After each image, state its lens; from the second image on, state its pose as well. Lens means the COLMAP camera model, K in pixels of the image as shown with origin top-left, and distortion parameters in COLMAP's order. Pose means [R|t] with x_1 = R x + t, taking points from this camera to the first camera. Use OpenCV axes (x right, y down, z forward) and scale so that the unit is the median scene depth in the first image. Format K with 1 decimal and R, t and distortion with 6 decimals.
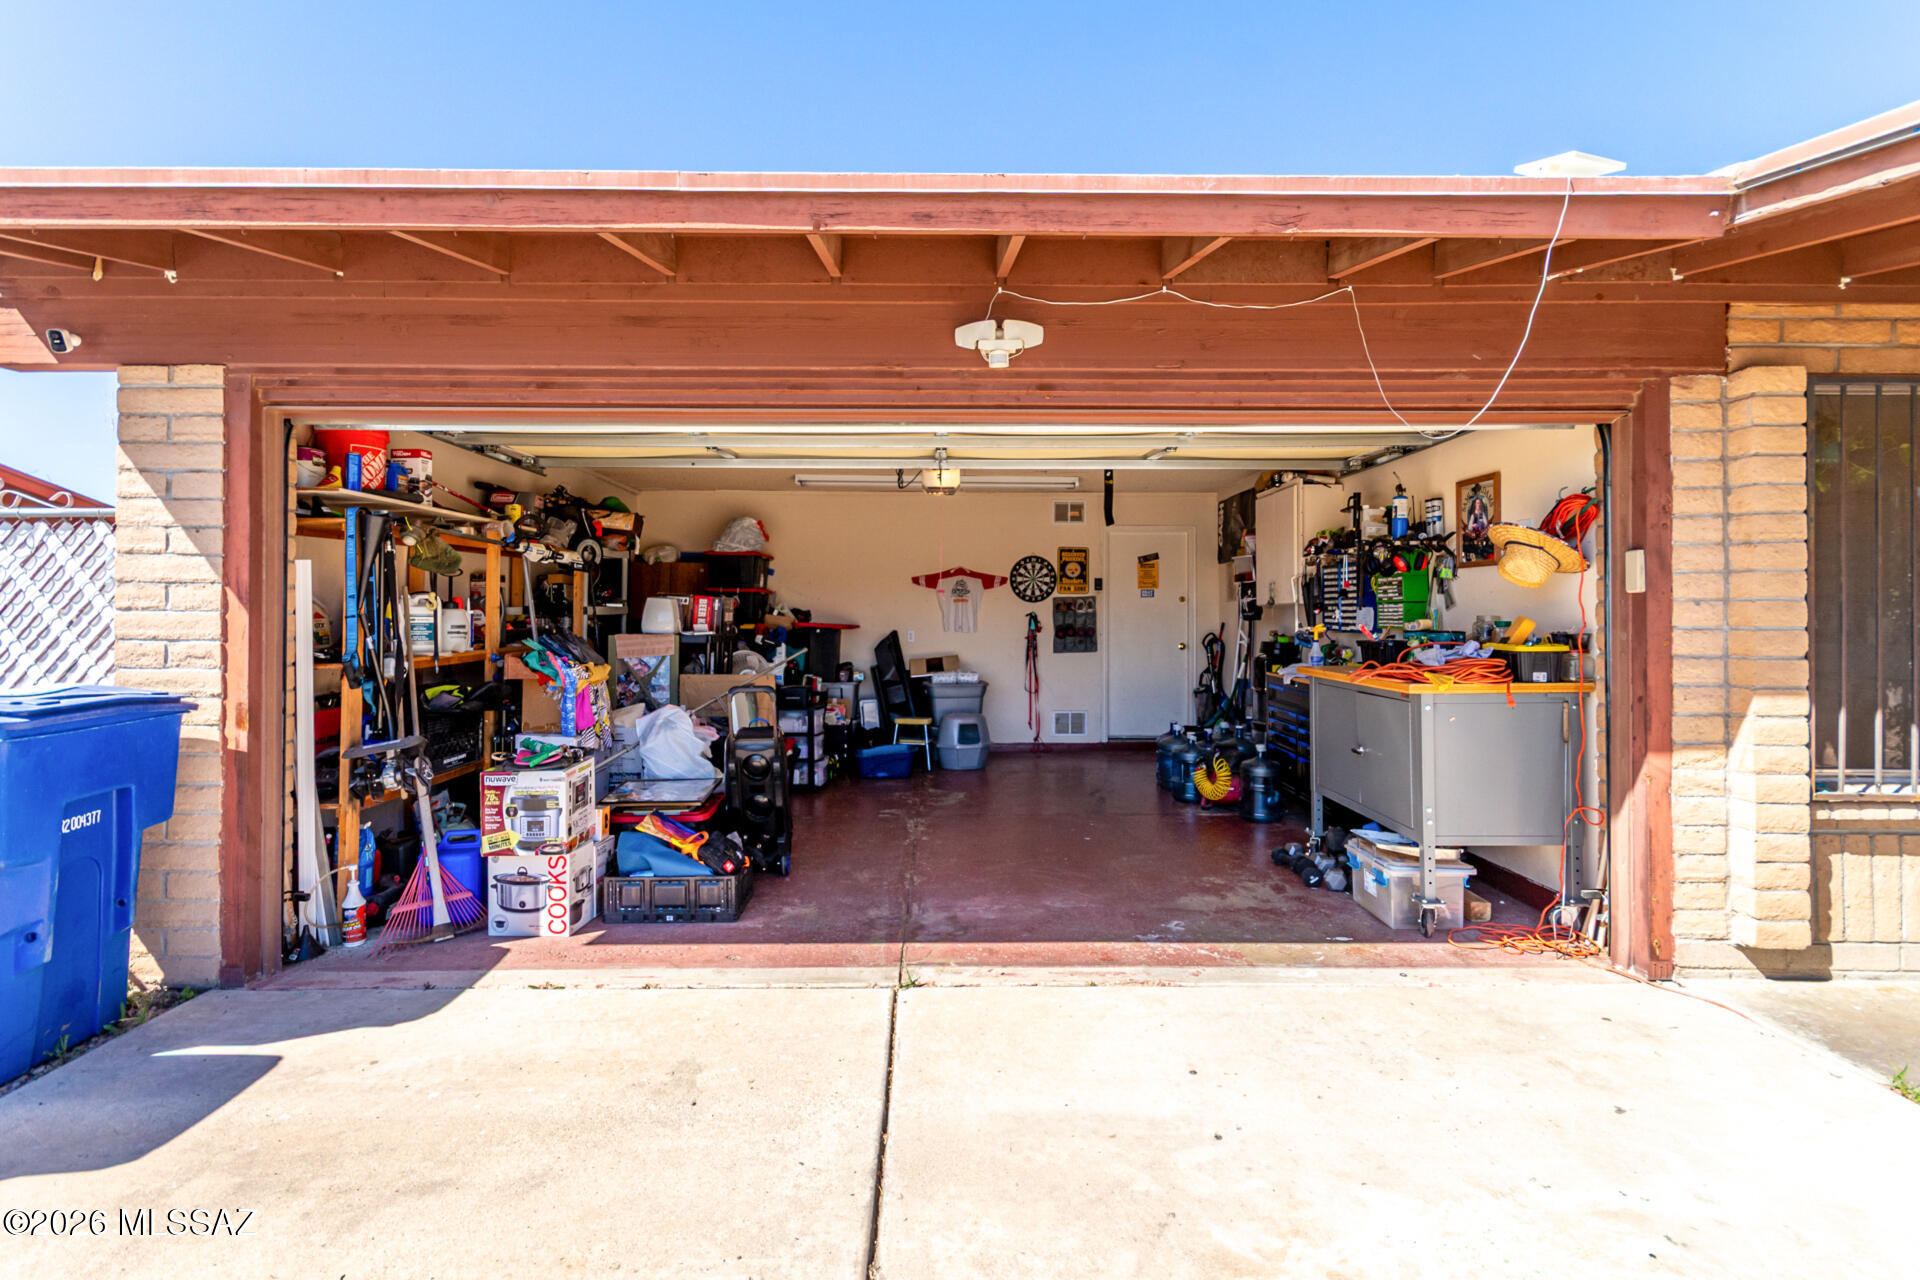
lens RADIAL K [[891.3, 0, 959.1], [0, 891.3, 640.7], [0, 0, 1]] dist [0.005242, 0.001303]
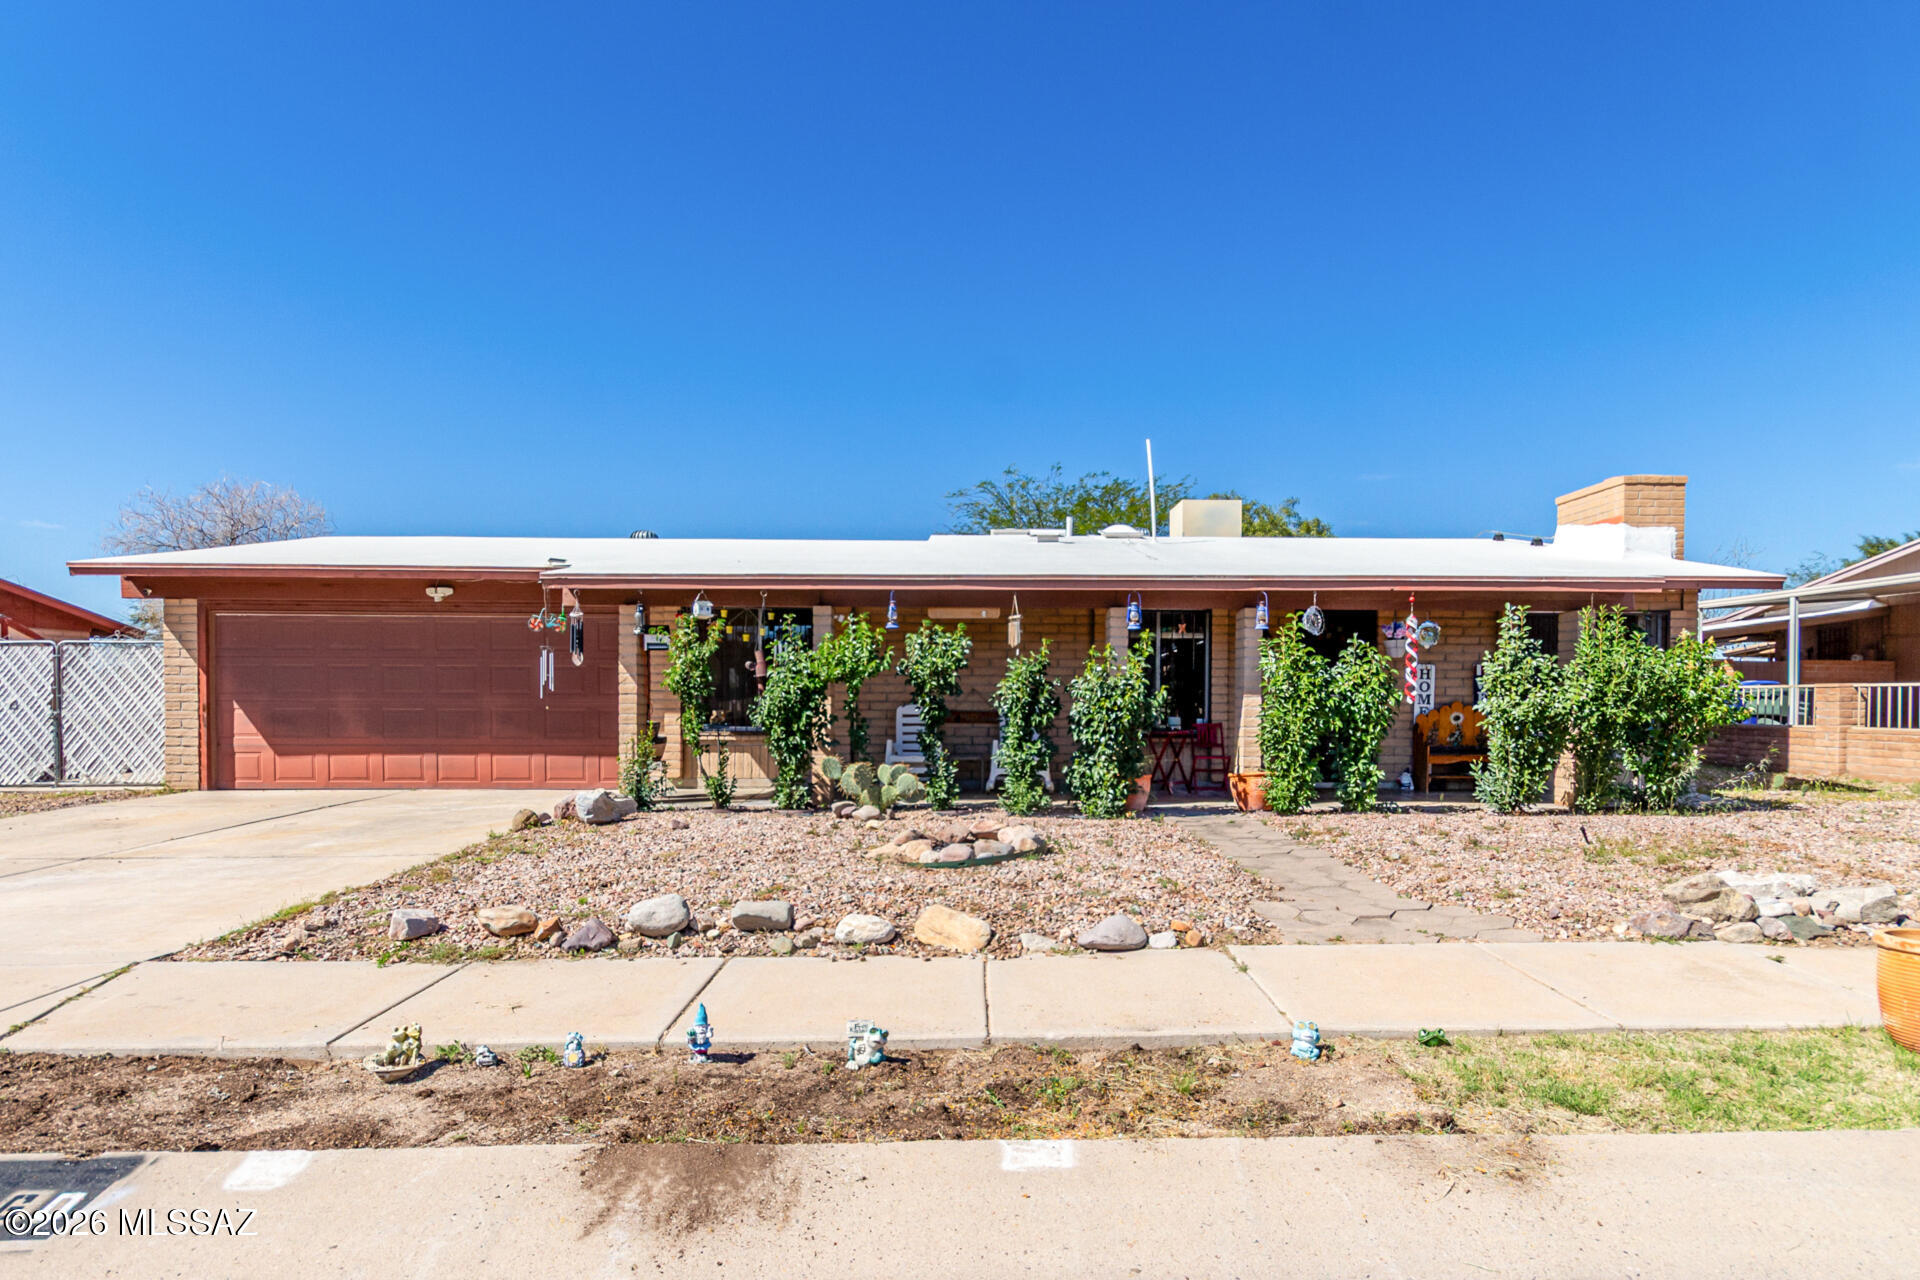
lens RADIAL K [[891.3, 0, 961.2], [0, 891.3, 640.4], [0, 0, 1]] dist [0.005242, 0.001303]
pose [[0.999948, 0.002672, 0.009793, 1.890796], [-0.002874, 0.999781, 0.020725, -0.233063], [-0.009736, -0.020753, 0.999737, -2.243882]]
